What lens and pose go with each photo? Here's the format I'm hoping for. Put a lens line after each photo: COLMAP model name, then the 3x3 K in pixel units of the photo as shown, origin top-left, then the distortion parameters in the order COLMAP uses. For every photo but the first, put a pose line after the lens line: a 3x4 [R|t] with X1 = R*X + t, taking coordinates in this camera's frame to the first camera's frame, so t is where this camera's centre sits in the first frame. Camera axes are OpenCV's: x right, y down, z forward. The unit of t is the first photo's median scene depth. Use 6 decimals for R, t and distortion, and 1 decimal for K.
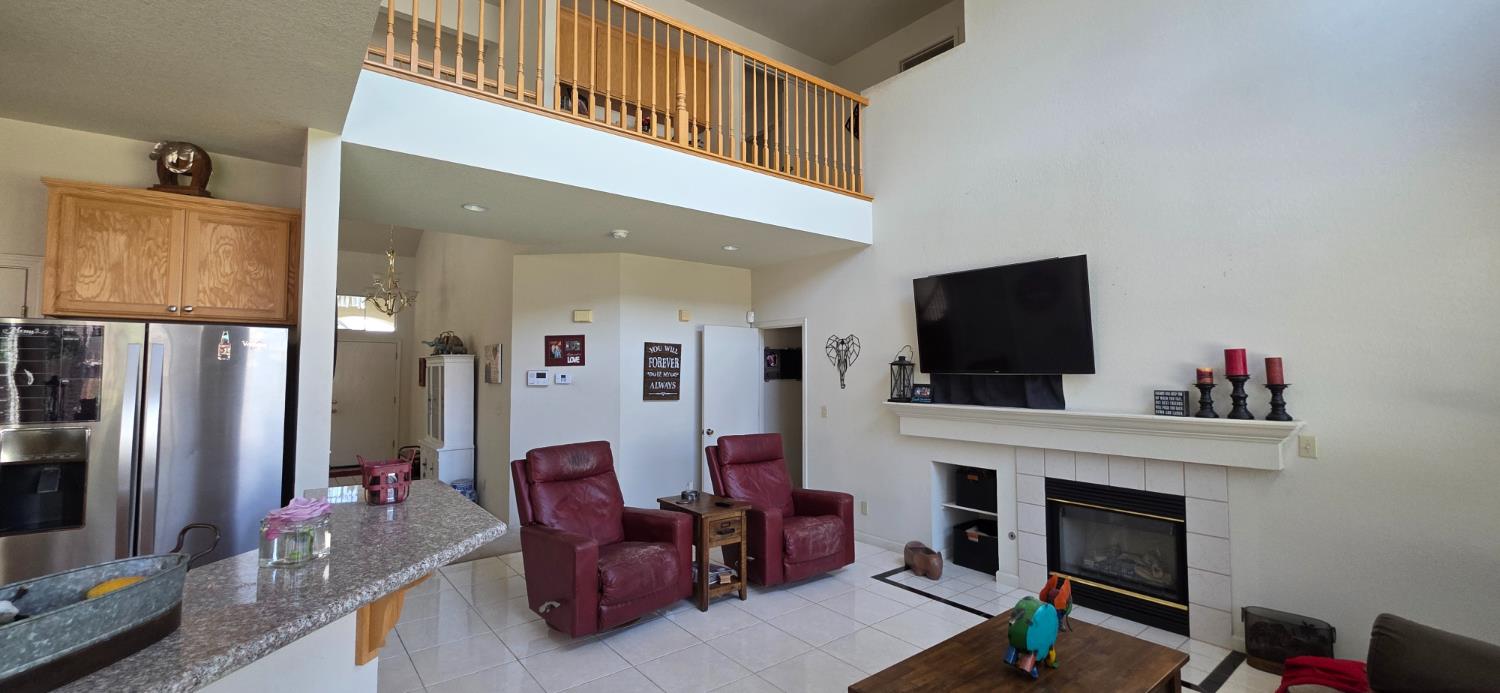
lens RADIAL K [[604.9, 0, 746.8], [0, 604.9, 342.7], [0, 0, 1]] dist [0.007282, -0.000133]
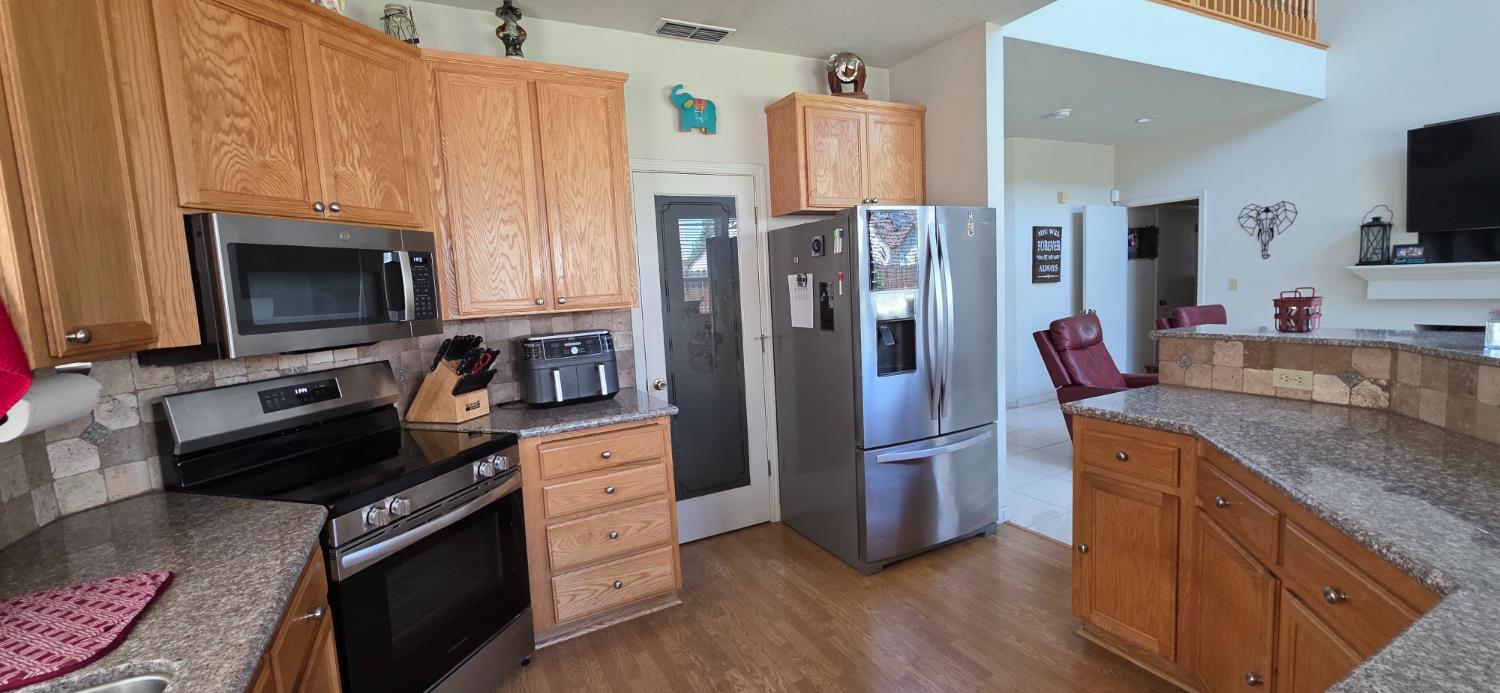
lens RADIAL K [[604.9, 0, 749.9], [0, 604.9, 345.2], [0, 0, 1]] dist [0.007282, -0.000133]
pose [[0.981649, -0.033429, -0.187746, -0.466578], [0.062122, 0.986869, 0.149099, 0.015721], [0.180296, -0.158026, 0.970835, -0.112544]]
